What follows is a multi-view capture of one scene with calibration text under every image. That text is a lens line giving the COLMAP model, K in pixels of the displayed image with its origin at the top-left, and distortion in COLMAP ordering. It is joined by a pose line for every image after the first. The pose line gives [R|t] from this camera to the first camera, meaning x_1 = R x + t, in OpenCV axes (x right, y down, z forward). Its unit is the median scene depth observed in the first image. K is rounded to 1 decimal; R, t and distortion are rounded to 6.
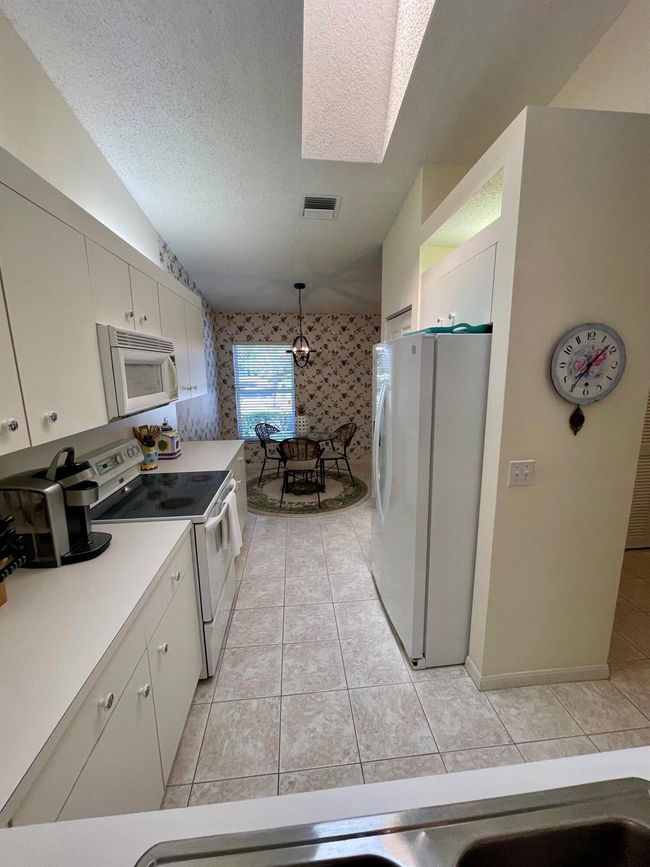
lens RADIAL K [[347.7, 0, 327.2], [0, 347.7, 433.6], [0, 0, 1]] dist [0.003661, -0.000007]
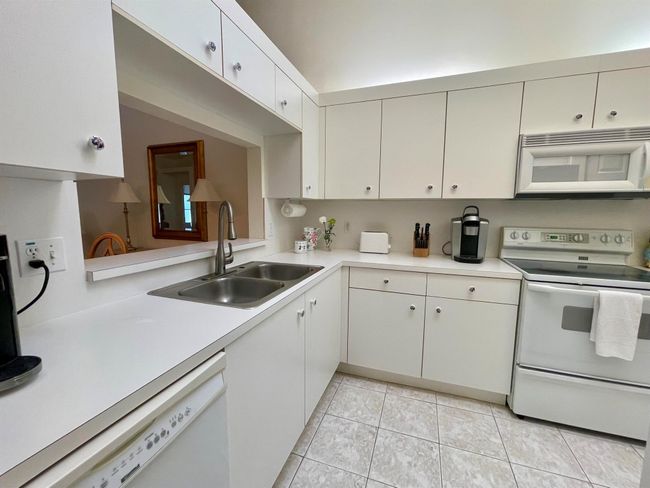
lens RADIAL K [[274.3, 0, 323.7], [0, 274.3, 242.6], [0, 0, 1]] dist [-0.021203, 0.000599]
pose [[-0.435266, 0.118567, -0.892460, 0.305241], [-0.166896, 0.963482, 0.209400, 0.018832], [0.884697, 0.240093, -0.399583, 0.274804]]
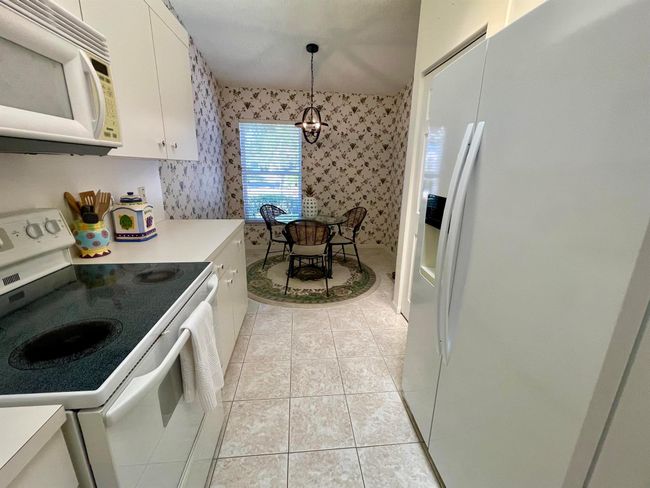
lens RADIAL K [[274.3, 0, 328.4], [0, 274.3, 244.4], [0, 0, 1]] dist [-0.021203, 0.000599]
pose [[0.999308, 0.030762, 0.020893, -0.037415], [-0.032472, 0.995667, 0.087141, 0.011110], [-0.018122, -0.087759, 0.995977, 0.270611]]
